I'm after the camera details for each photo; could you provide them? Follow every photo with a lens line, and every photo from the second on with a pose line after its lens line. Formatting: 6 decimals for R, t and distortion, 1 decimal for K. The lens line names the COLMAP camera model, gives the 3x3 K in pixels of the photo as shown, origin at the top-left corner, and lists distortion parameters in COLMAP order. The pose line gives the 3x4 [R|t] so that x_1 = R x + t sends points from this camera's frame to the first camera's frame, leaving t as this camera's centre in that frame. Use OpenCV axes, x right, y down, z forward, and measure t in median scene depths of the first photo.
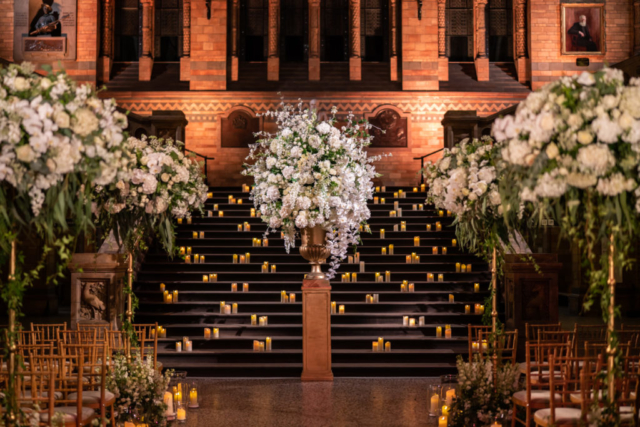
lens RADIAL K [[926.6, 0, 320.2], [0, 926.6, 213.5], [0, 0, 1]] dist [0.011083, 0.000000]
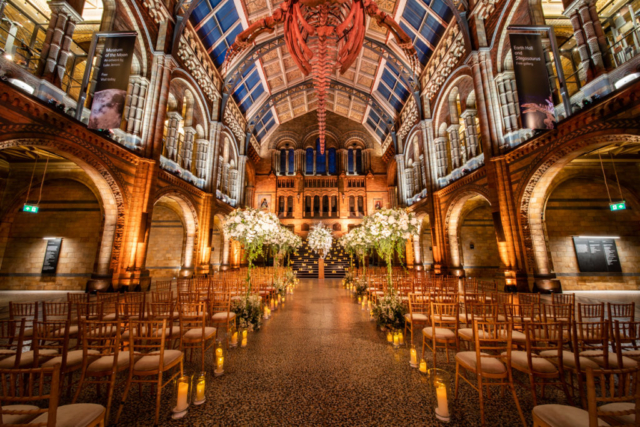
lens RADIAL K [[218.7, 0, 319.0], [0, 218.7, 215.7], [0, 0, 1]] dist [-0.003442, -0.000200]
pose [[0.999836, -0.005092, -0.017362, 0.004453], [0.002815, 0.991674, -0.128743, -0.008029], [0.017873, 0.128673, 0.991526, -0.190241]]
